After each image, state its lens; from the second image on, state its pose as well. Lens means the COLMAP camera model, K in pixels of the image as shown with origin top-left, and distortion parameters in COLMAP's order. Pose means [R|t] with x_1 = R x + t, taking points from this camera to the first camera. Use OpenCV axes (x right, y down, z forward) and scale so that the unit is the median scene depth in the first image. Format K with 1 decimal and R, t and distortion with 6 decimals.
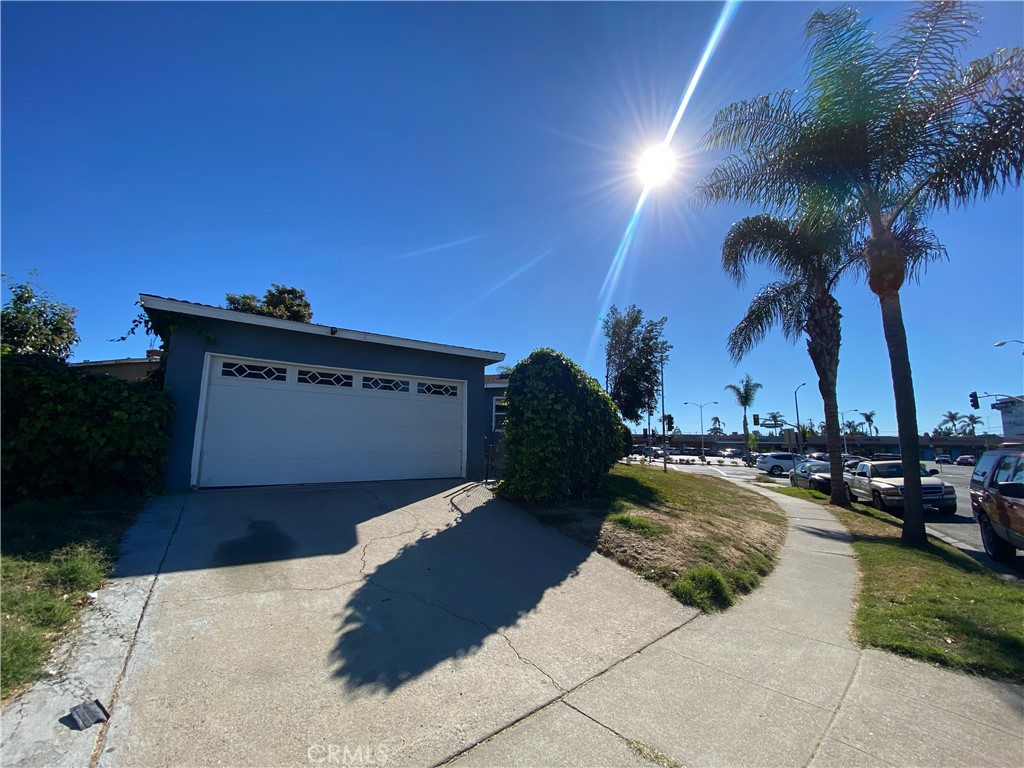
lens RADIAL K [[410.4, 0, 512.9], [0, 410.4, 388.5], [0, 0, 1]] dist [-0.018477, -0.000542]
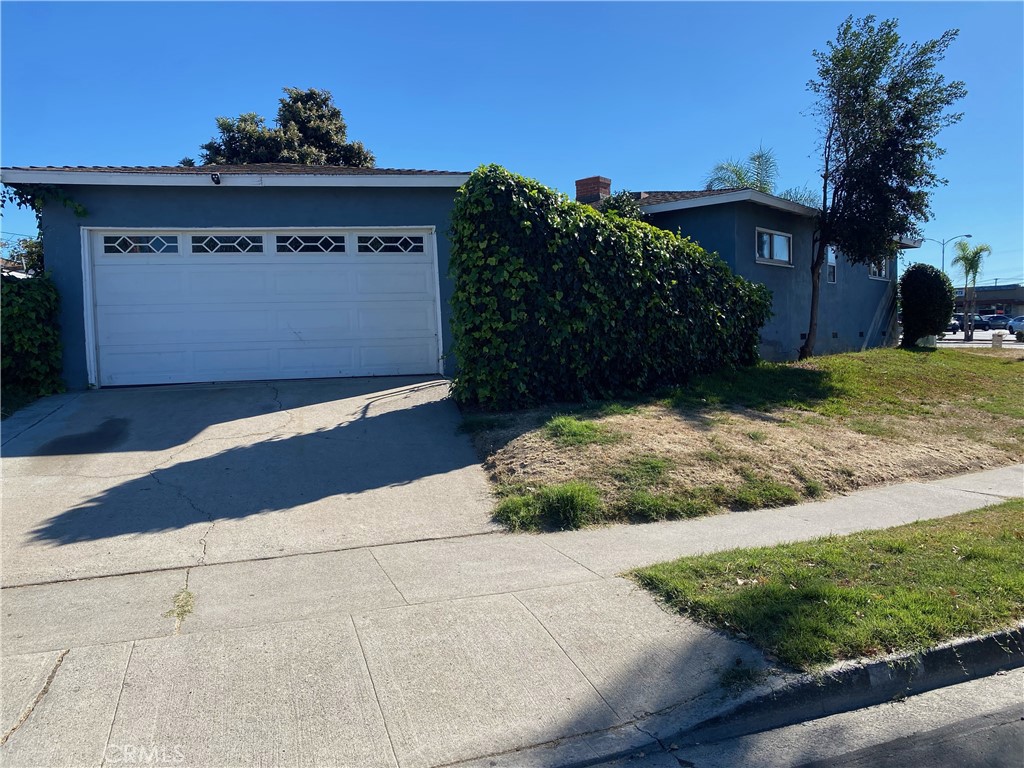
lens RADIAL K [[775.6, 0, 510.9], [0, 775.6, 380.4], [0, 0, 1]] dist [0.012252, -0.007514]
pose [[0.910823, -0.010031, -0.412676, 0.627162], [0.093718, 0.978625, 0.183058, 0.008029], [0.402019, -0.205409, 0.892294, -0.115104]]
